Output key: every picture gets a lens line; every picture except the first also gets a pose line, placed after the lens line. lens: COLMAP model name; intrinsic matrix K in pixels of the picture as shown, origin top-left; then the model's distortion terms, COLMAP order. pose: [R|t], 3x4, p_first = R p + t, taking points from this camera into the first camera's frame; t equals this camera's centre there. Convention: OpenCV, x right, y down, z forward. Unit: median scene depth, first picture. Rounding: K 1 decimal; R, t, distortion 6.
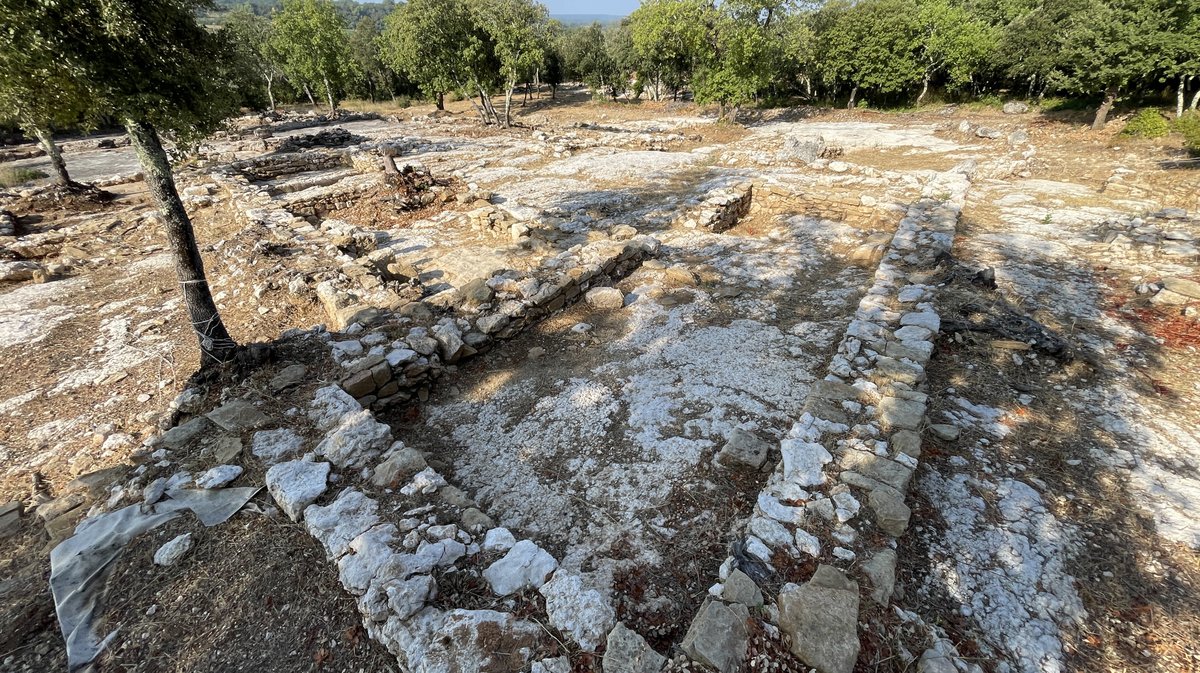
lens RADIAL K [[482.8, 0, 589.8], [0, 482.8, 341.1], [0, 0, 1]] dist [-0.004550, 0.000513]
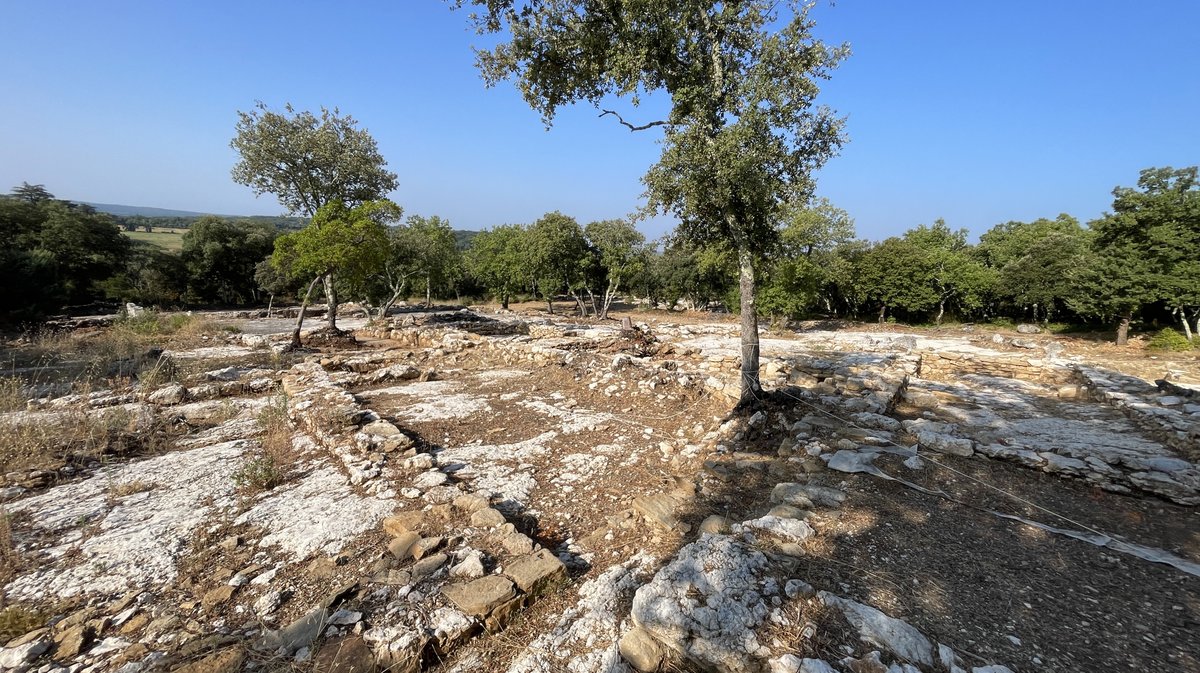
lens RADIAL K [[482.8, 0, 589.8], [0, 482.8, 341.1], [0, 0, 1]] dist [-0.004550, 0.000513]
pose [[0.998318, 0.054096, -0.020857, -0.151655], [-0.057943, 0.918574, -0.390978, 0.059081], [-0.001992, 0.391529, 0.920164, -0.054281]]
